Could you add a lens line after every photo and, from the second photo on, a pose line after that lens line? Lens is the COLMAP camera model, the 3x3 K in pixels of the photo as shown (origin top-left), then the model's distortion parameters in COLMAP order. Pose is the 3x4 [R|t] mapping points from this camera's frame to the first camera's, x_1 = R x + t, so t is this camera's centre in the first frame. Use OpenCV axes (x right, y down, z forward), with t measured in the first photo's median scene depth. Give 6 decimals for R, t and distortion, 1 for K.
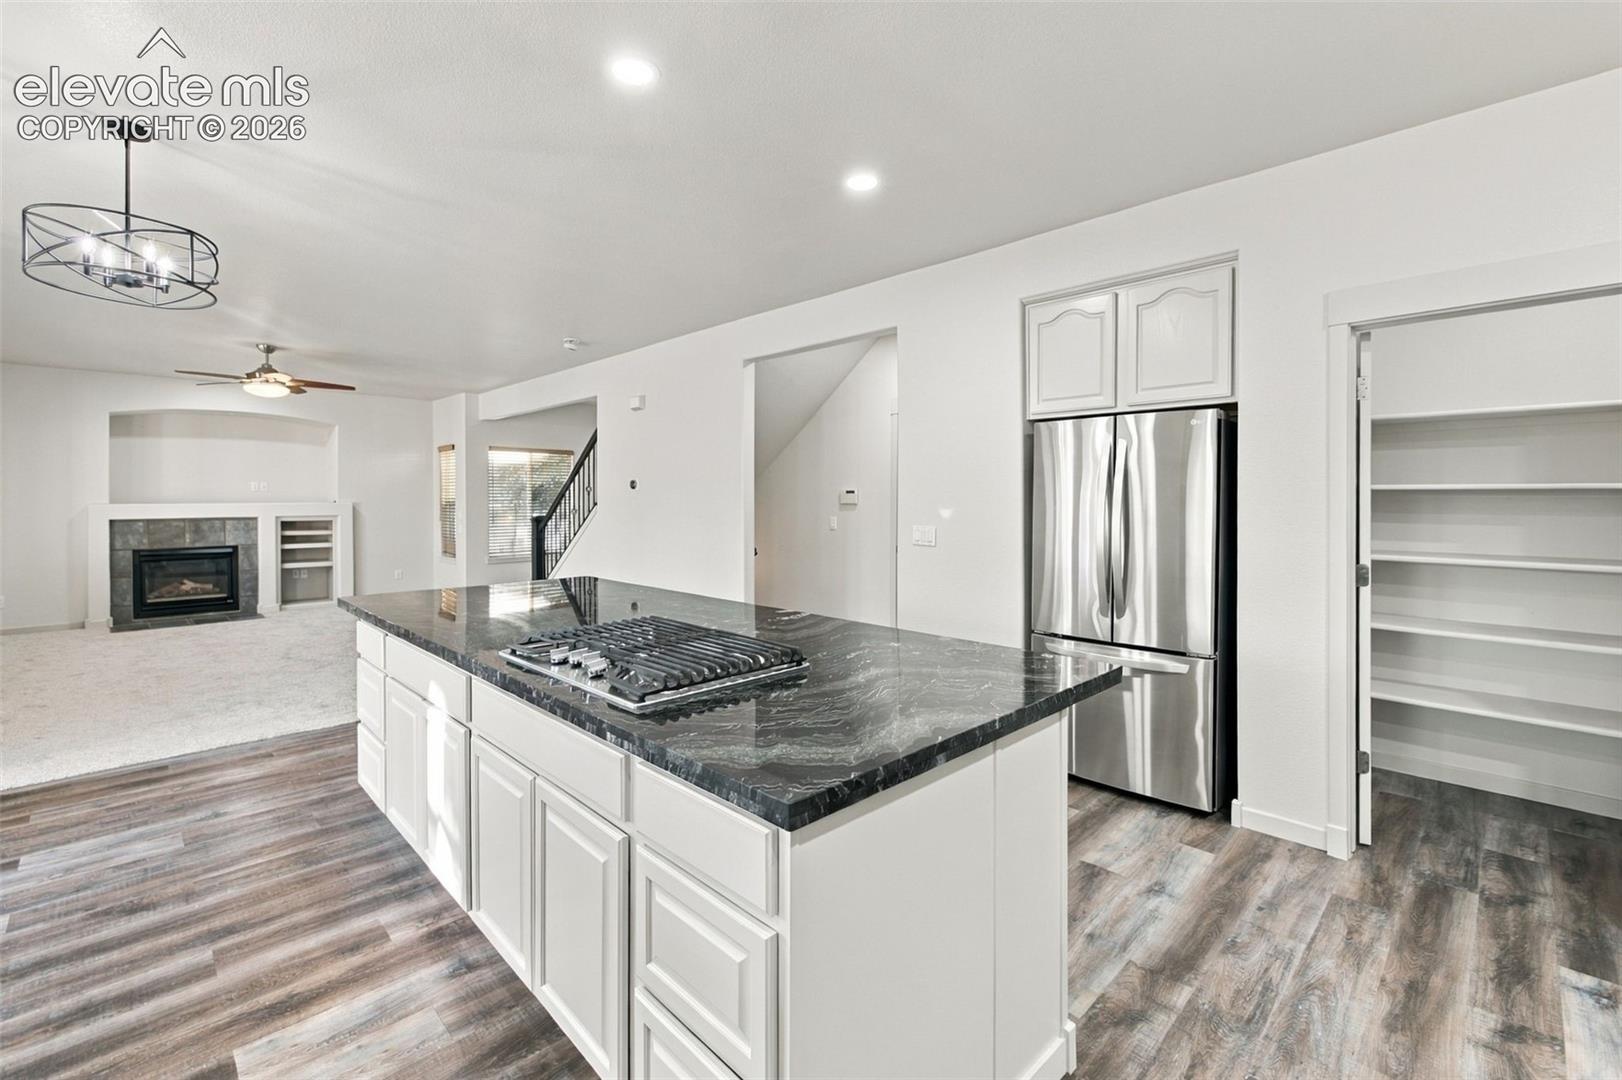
lens RADIAL K [[699.2, 0, 797.0], [0, 699.2, 501.2], [0, 0, 1]] dist [0.002529, 0.000150]
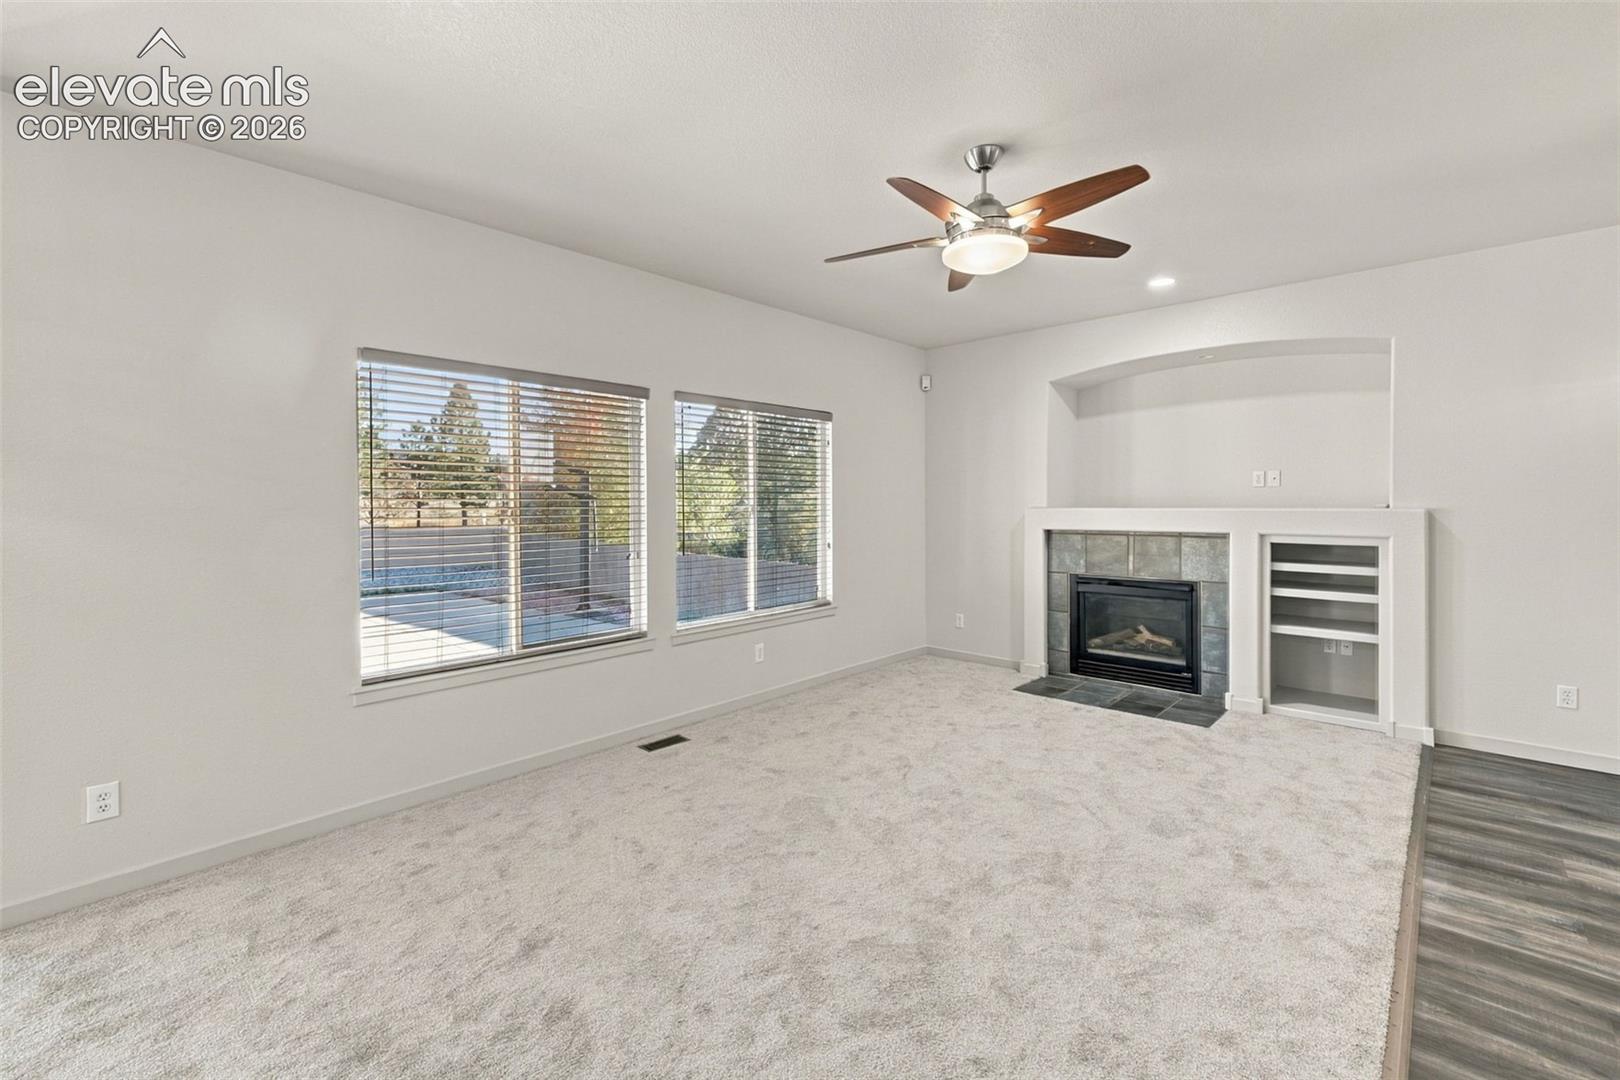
lens RADIAL K [[698.3, 0, 816.2], [0, 698.3, 503.9], [0, 0, 1]] dist [0.002529, 0.000150]
pose [[0.060006, 0.004107, -0.998190, -0.251722], [0.001738, 0.999990, 0.004219, -0.003976], [0.998196, -0.001988, 0.059998, 0.673357]]
